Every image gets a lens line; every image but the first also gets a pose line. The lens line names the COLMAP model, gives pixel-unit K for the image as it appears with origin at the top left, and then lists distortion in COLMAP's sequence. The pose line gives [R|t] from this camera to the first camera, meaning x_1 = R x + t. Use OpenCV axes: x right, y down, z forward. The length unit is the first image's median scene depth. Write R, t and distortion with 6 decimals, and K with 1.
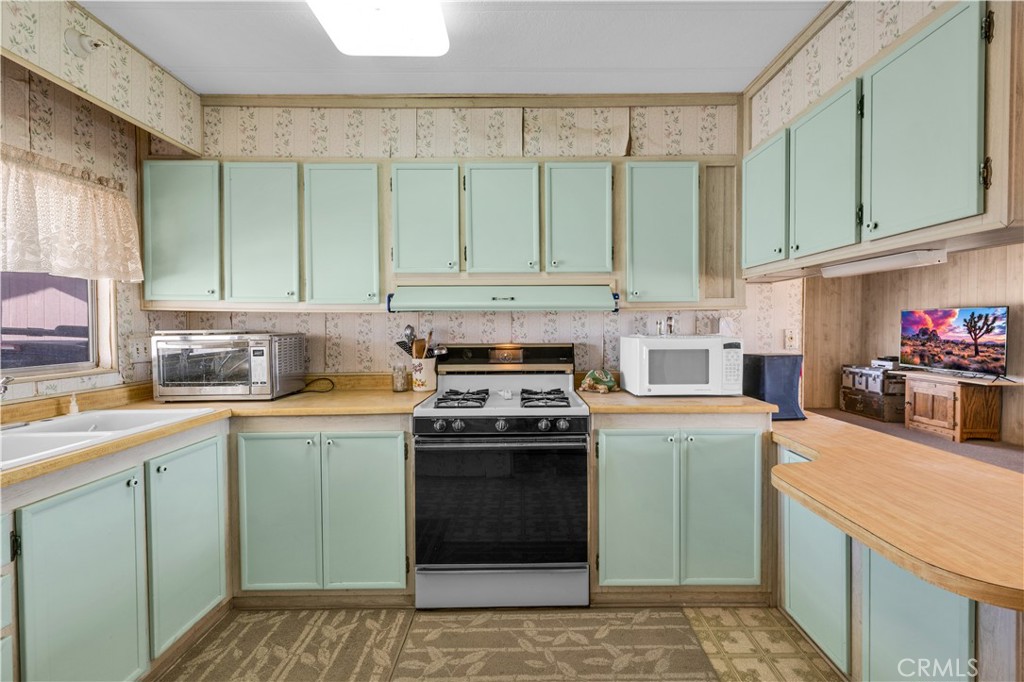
lens RADIAL K [[426.9, 0, 488.1], [0, 426.9, 338.0], [0, 0, 1]] dist [0.001009, 0.000505]
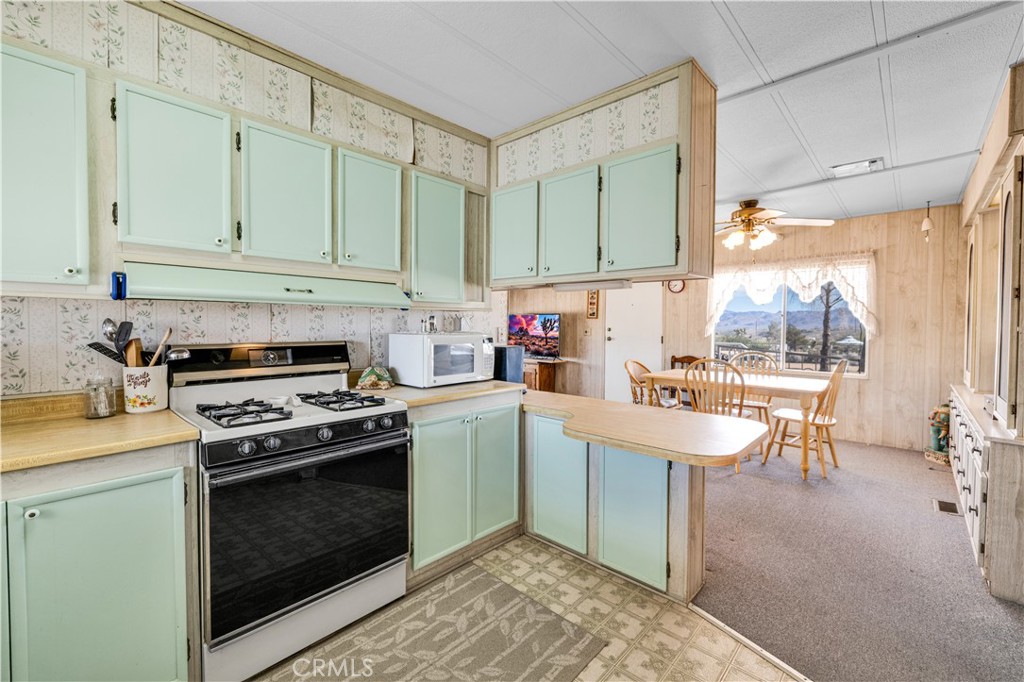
lens RADIAL K [[426.9, 0, 488.1], [0, 426.9, 338.0], [0, 0, 1]] dist [0.001009, 0.000505]
pose [[0.705441, -0.012941, 0.708651, -0.300297], [0.009570, 0.999916, 0.008734, 0.000404], [-0.708705, 0.000621, 0.705505, 0.112566]]
